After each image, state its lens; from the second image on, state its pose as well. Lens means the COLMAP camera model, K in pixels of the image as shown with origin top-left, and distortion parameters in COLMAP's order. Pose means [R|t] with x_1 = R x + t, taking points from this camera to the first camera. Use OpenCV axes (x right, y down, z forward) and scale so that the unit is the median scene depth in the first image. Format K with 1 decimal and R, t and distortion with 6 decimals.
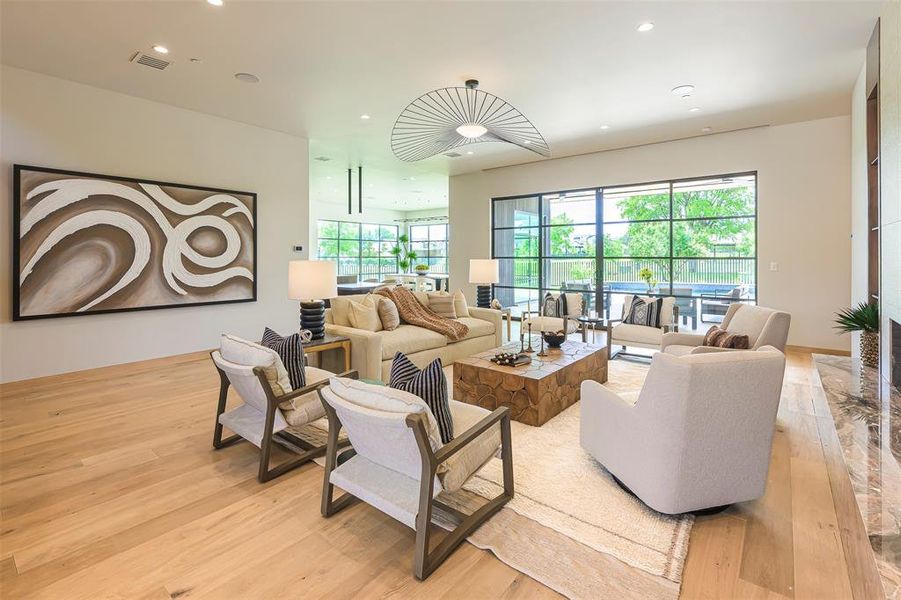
lens RADIAL K [[414.8, 0, 447.5], [0, 414.8, 253.9], [0, 0, 1]] dist [-0.001650, -0.000147]
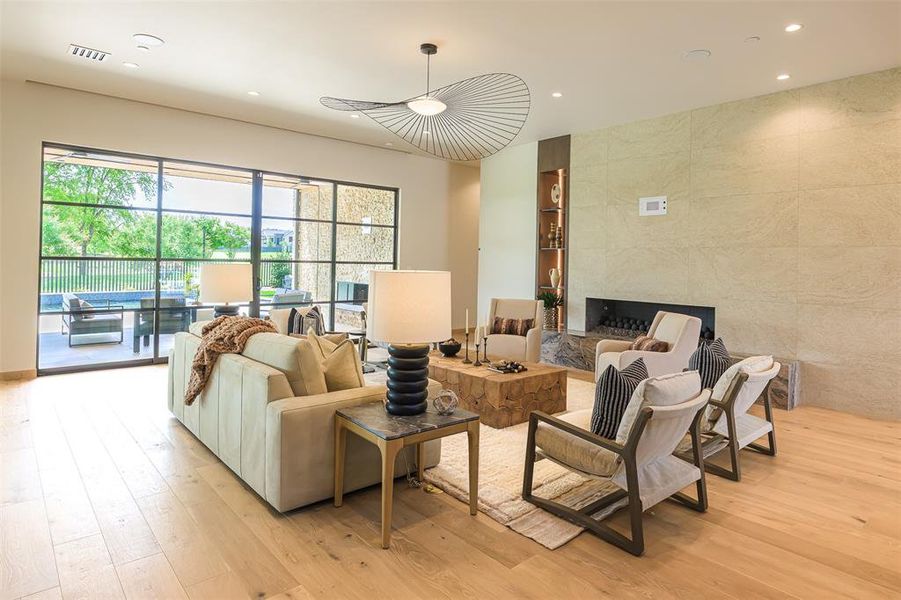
lens RADIAL K [[543.2, 0, 469.8], [0, 543.2, 258.2], [0, 0, 1]] dist [-0.003179, -0.001996]
pose [[0.133508, 0.009546, 0.991002, -0.607144], [-0.025093, 0.999666, -0.006249, 0.000806], [-0.990730, -0.024033, 0.133702, 0.481593]]
